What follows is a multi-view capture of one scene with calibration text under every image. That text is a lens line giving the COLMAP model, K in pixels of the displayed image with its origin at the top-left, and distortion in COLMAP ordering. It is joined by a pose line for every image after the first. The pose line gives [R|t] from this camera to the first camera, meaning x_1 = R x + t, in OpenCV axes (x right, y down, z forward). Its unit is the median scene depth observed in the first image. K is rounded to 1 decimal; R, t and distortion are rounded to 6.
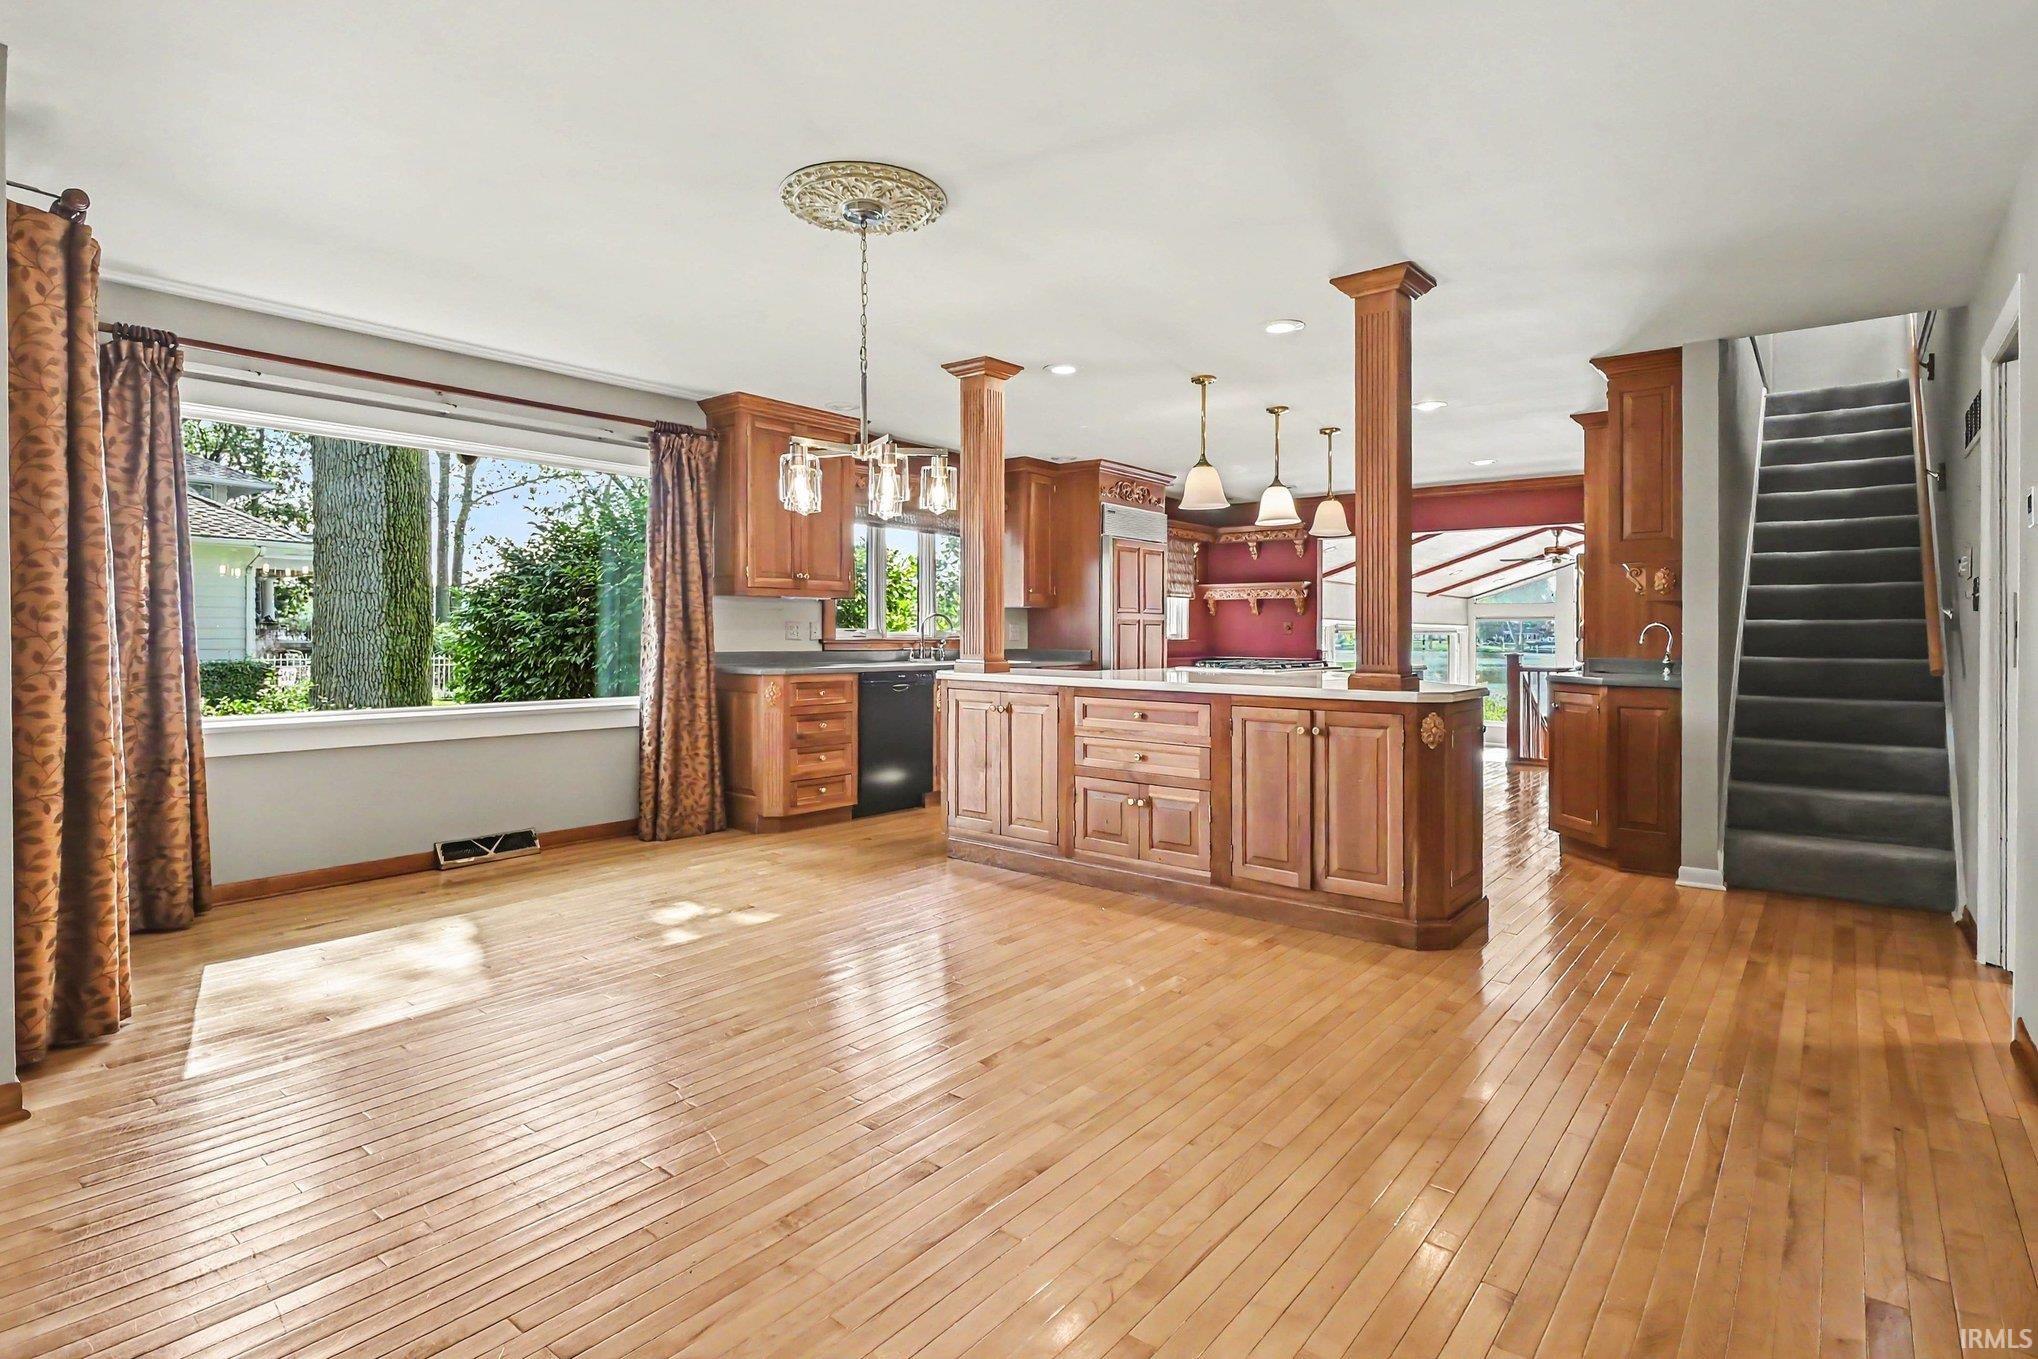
lens RADIAL K [[992.6, 0, 1022.3], [0, 992.6, 641.2], [0, 0, 1]] dist [-0.000460, 0.000057]
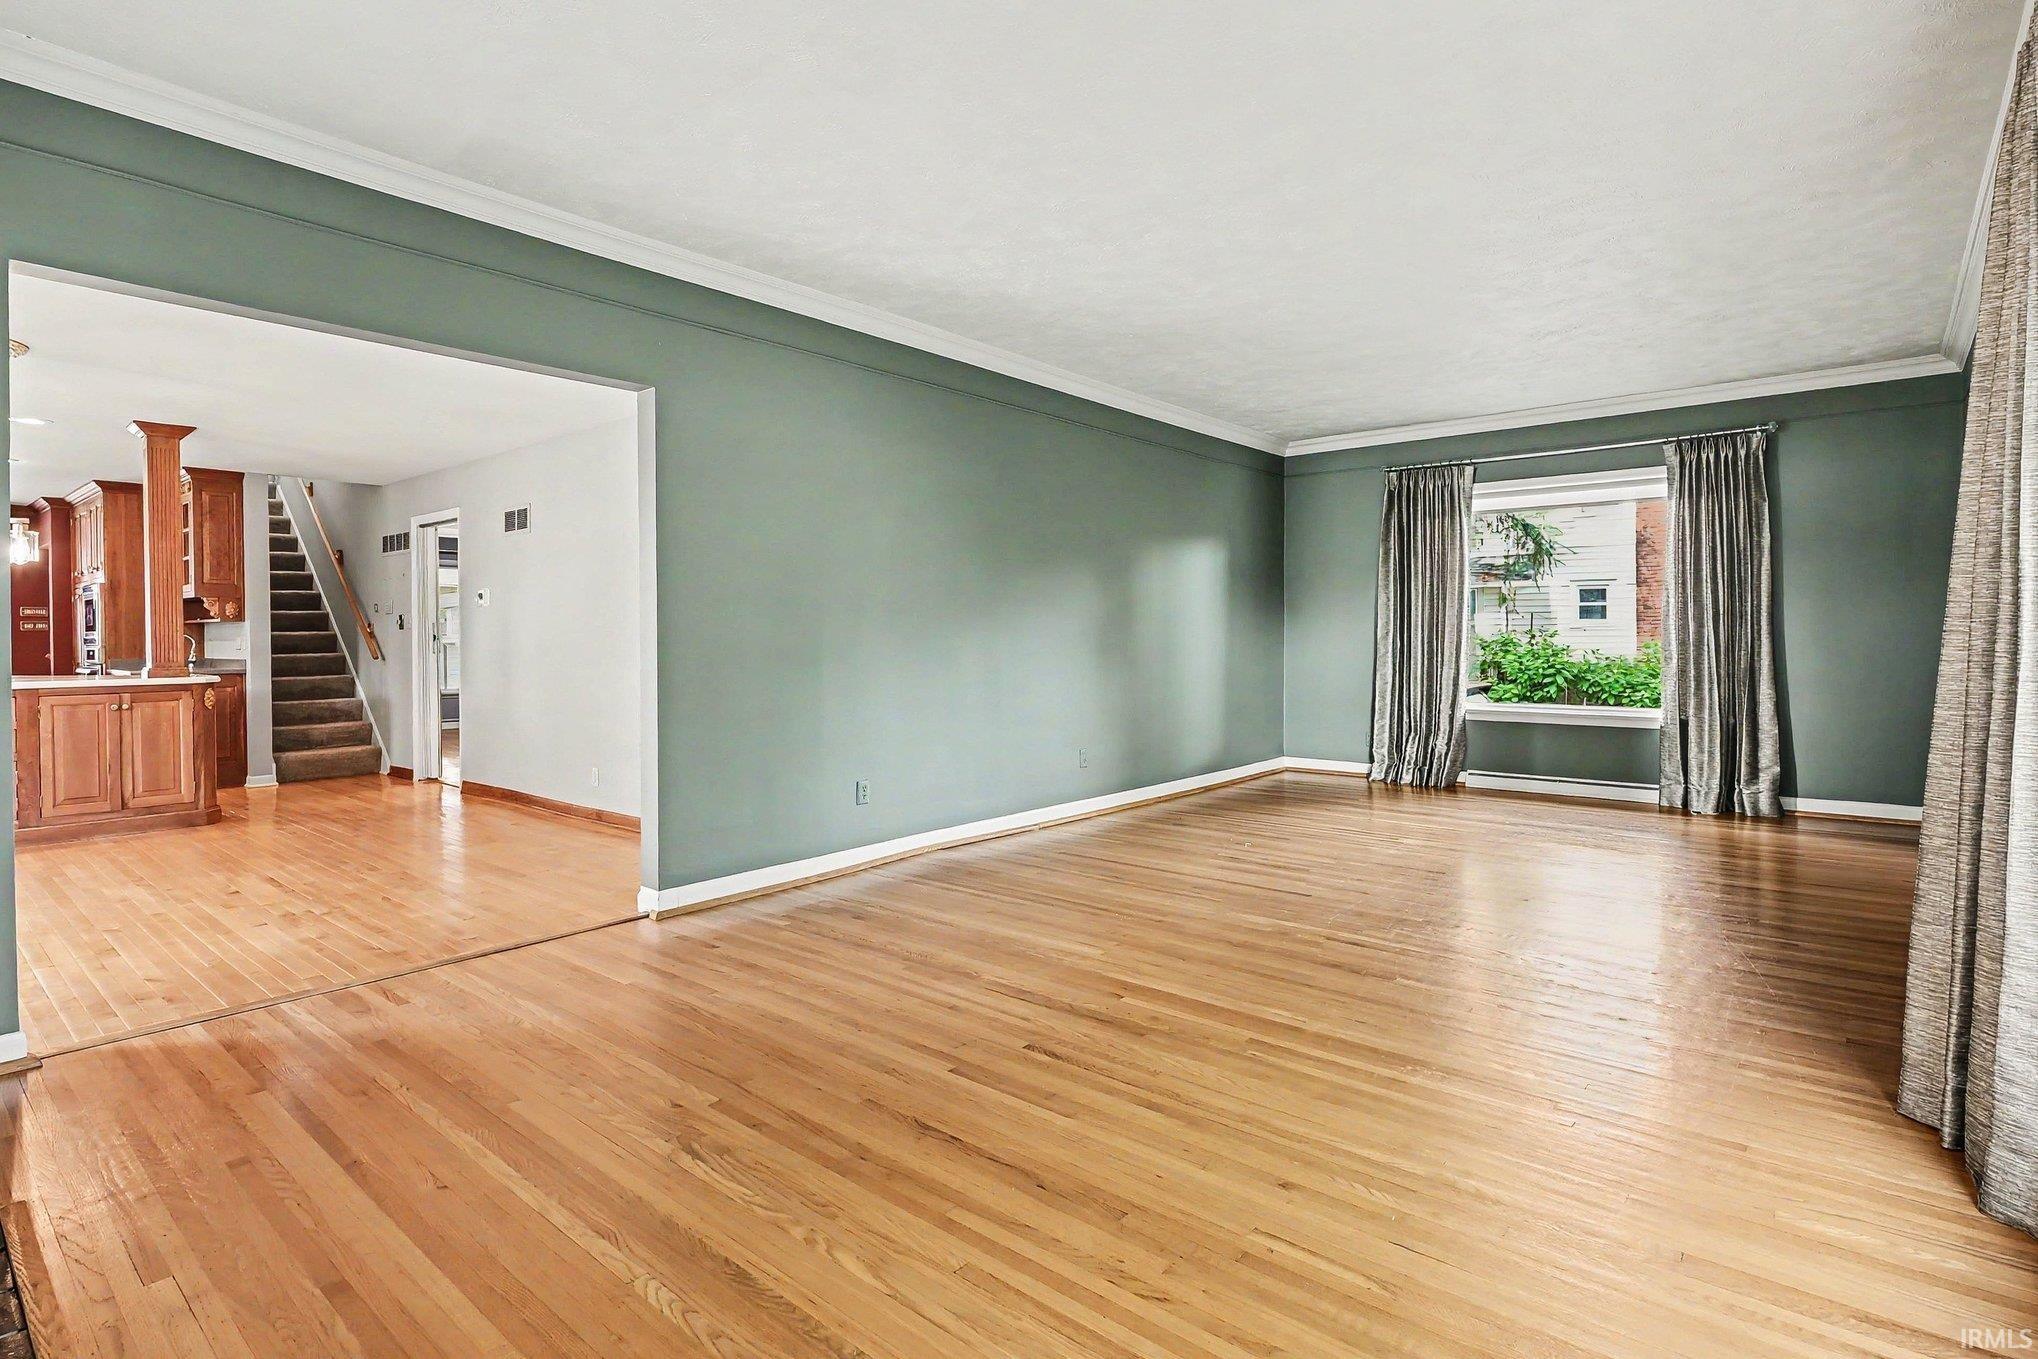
lens RADIAL K [[992.6, 0, 1022.3], [0, 992.6, 641.2], [0, 0, 1]] dist [-0.000460, 0.000057]
pose [[0.020347, -0.008582, 0.999756, -1.174140], [0.005412, 0.999949, 0.008473, -0.017917], [-0.999778, 0.005238, 0.020392, -0.424945]]
